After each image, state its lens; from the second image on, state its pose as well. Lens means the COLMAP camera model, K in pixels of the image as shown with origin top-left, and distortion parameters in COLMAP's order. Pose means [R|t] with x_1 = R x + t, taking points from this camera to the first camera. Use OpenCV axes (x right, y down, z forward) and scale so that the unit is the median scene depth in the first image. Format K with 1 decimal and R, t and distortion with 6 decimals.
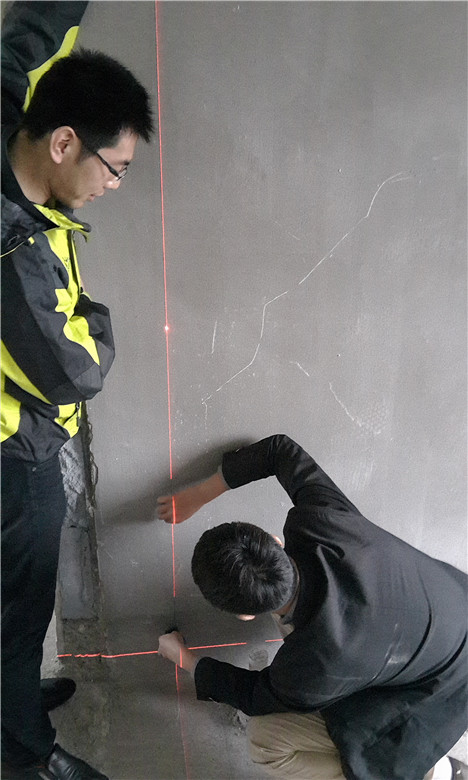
lens RADIAL K [[714.9, 0, 234.0], [0, 714.9, 390.0], [0, 0, 1]] dist [-0.044756, 0.005995]
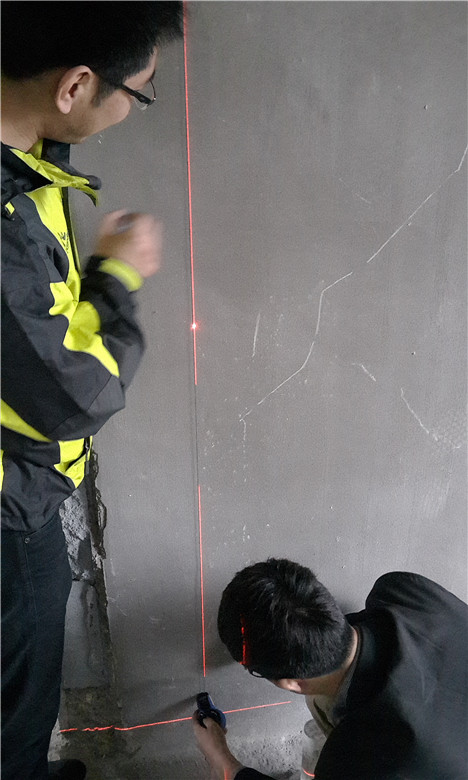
lens RADIAL K [[684.9, 0, 233.5], [0, 684.9, 394.3], [0, 0, 1]] dist [-0.004146, -0.008166]
pose [[0.998466, -0.030372, 0.046303, -0.087774], [0.027582, 0.997833, 0.059729, -0.055820], [-0.048017, -0.058360, 0.997140, 0.274735]]
